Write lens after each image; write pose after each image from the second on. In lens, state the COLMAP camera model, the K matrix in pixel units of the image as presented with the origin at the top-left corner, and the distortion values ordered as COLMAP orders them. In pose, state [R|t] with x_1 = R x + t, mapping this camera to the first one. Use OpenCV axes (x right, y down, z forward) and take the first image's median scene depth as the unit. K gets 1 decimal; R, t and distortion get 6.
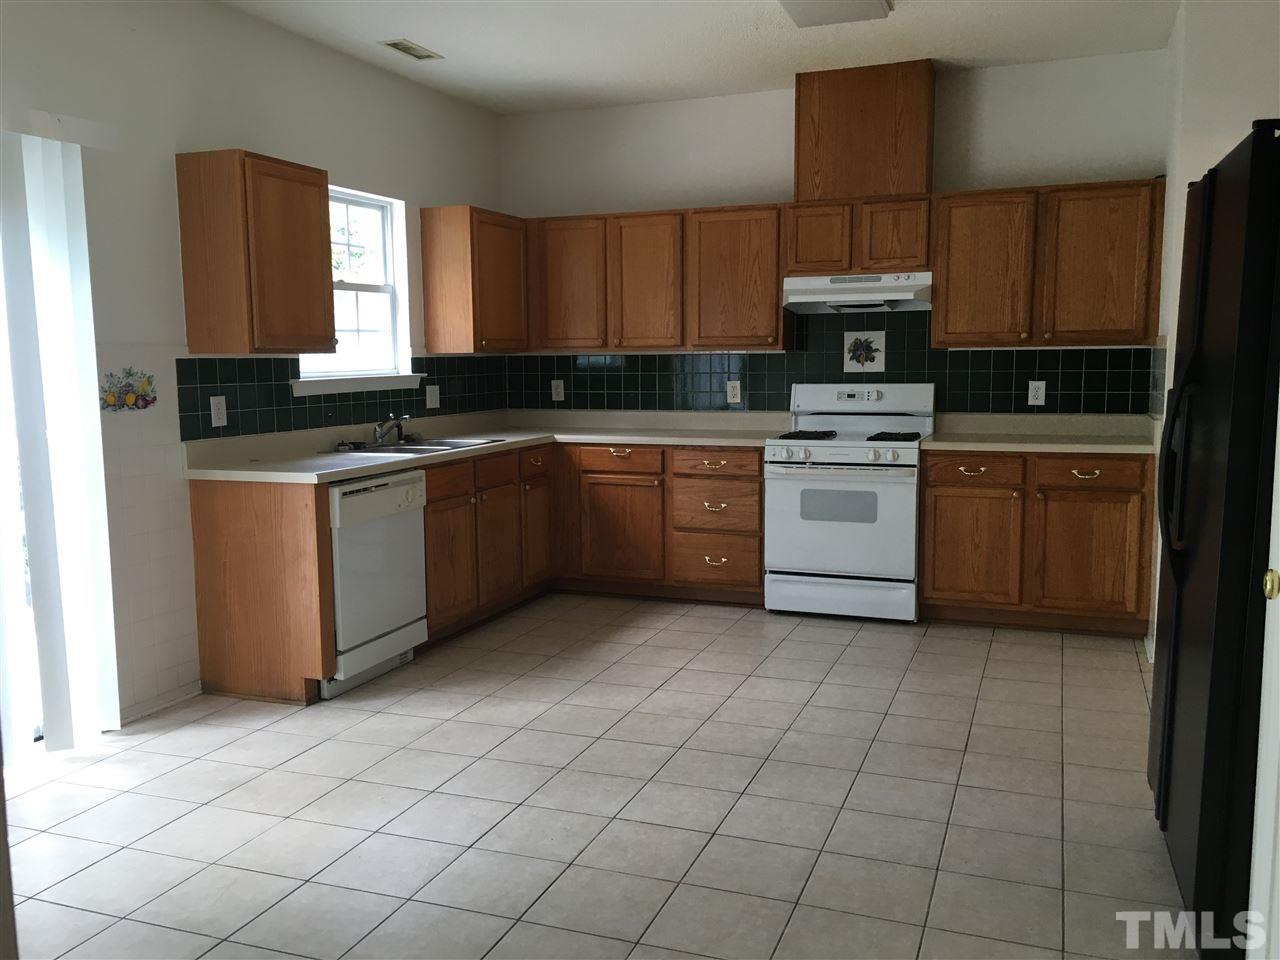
lens RADIAL K [[1110.9, 0, 638.6], [0, 1110.9, 478.7], [0, 0, 1]] dist [0.088054, -0.080894]
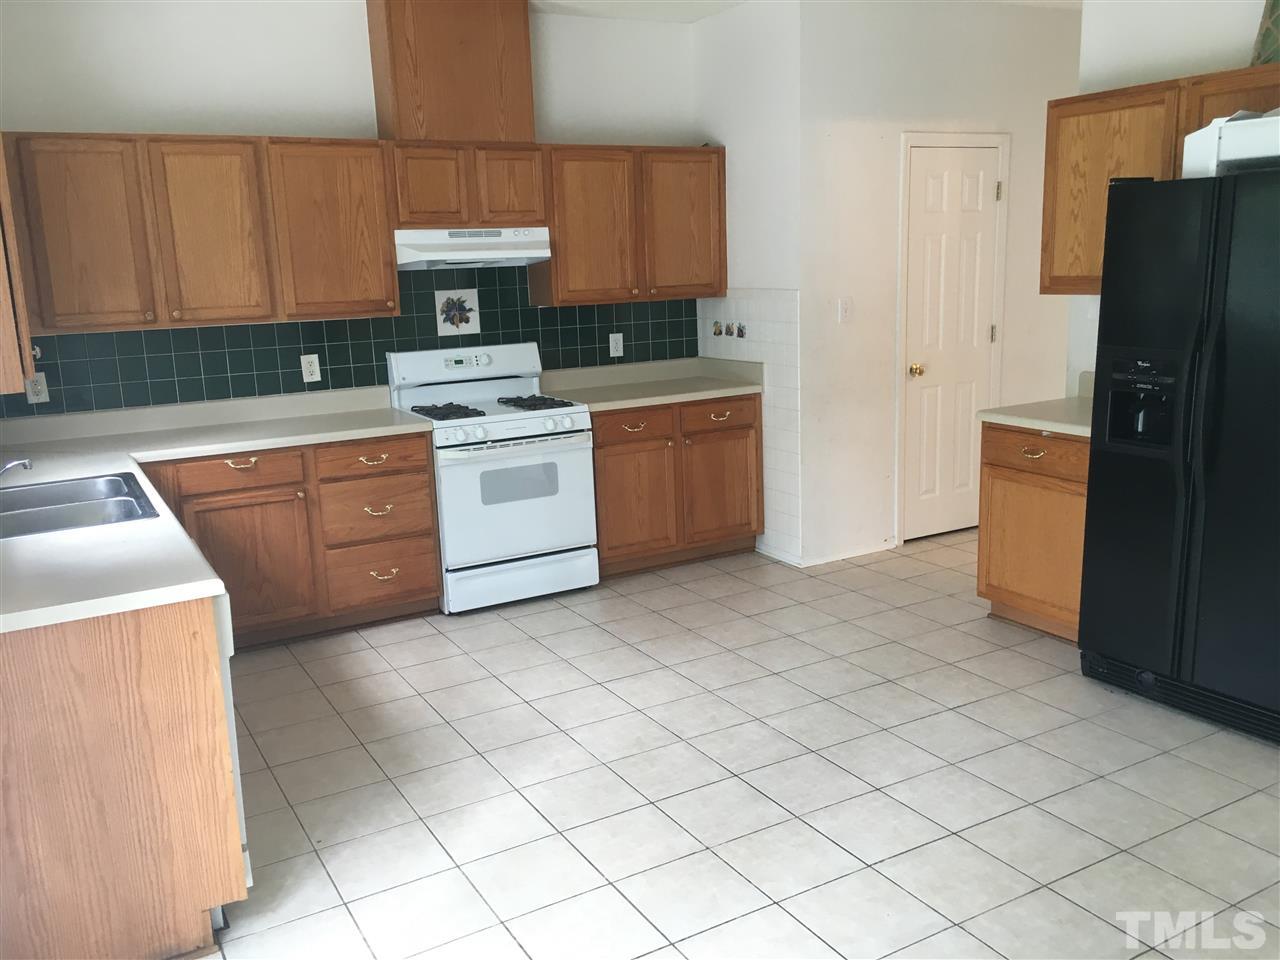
lens RADIAL K [[1110.9, 0, 641.0], [0, 1110.9, 479.5], [0, 0, 1]] dist [0.088054, -0.080894]
pose [[0.626010, -0.169662, 0.761134, -0.444382], [0.116462, 0.985440, 0.123875, -0.078745], [-0.771069, 0.011096, 0.636655, 0.322377]]
